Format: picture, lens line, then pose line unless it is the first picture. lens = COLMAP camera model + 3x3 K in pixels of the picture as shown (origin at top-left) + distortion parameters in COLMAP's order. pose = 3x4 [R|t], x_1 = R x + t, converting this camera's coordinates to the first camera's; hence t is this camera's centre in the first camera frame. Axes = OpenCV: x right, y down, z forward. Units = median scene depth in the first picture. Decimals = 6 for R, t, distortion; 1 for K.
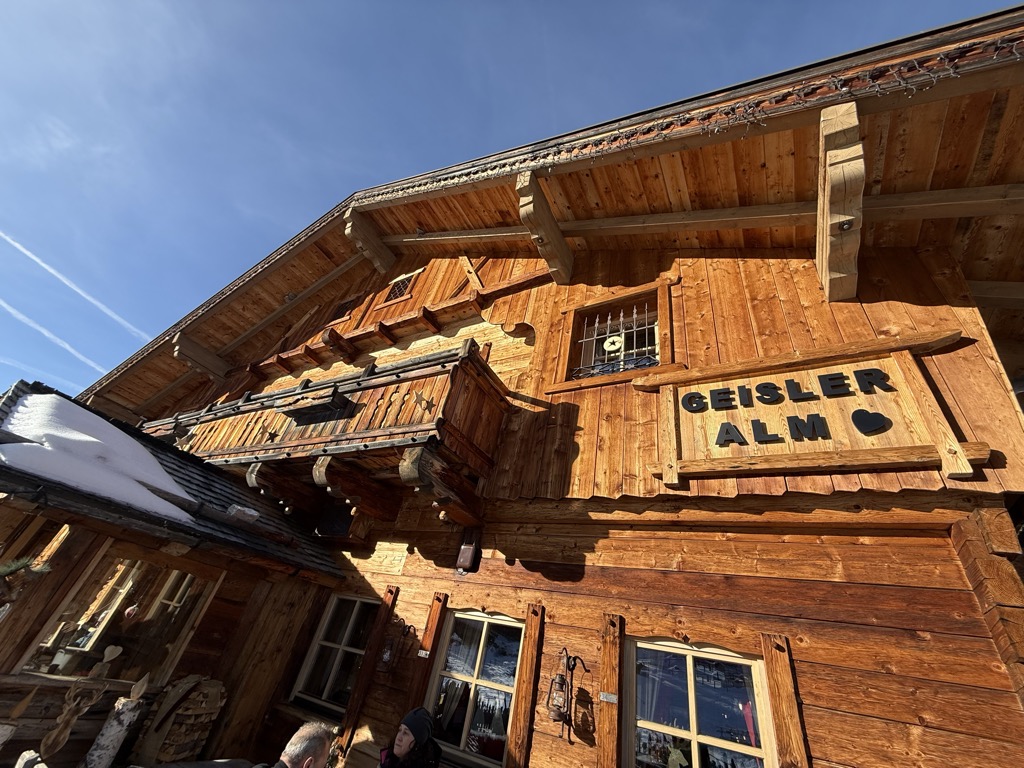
lens RADIAL K [[402.3, 0, 512.0], [0, 402.3, 384.0], [0, 0, 1]] dist [-0.001724, -0.000293]
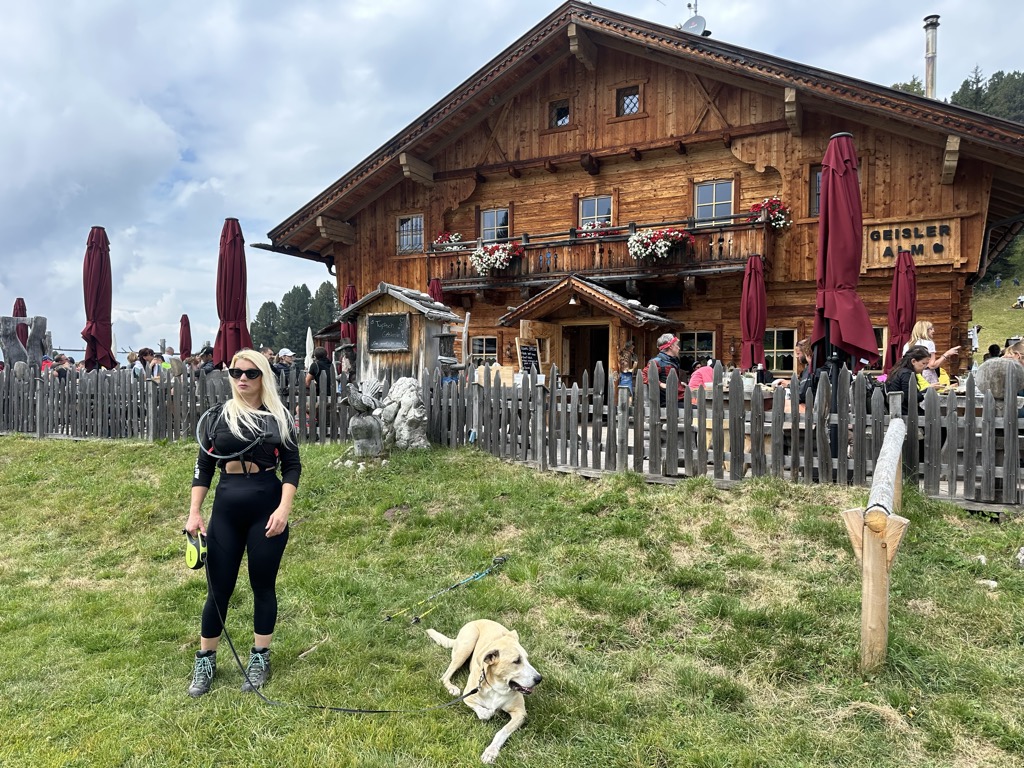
lens RADIAL K [[715.9, 0, 512.0], [0, 715.9, 384.0], [0, 0, 1]] dist [-0.003935, -0.001125]
pose [[0.985435, -0.167350, 0.030203, -2.119259], [0.118754, 0.804345, 0.582173, -2.156791], [-0.121720, -0.570107, 0.812503, -2.912467]]
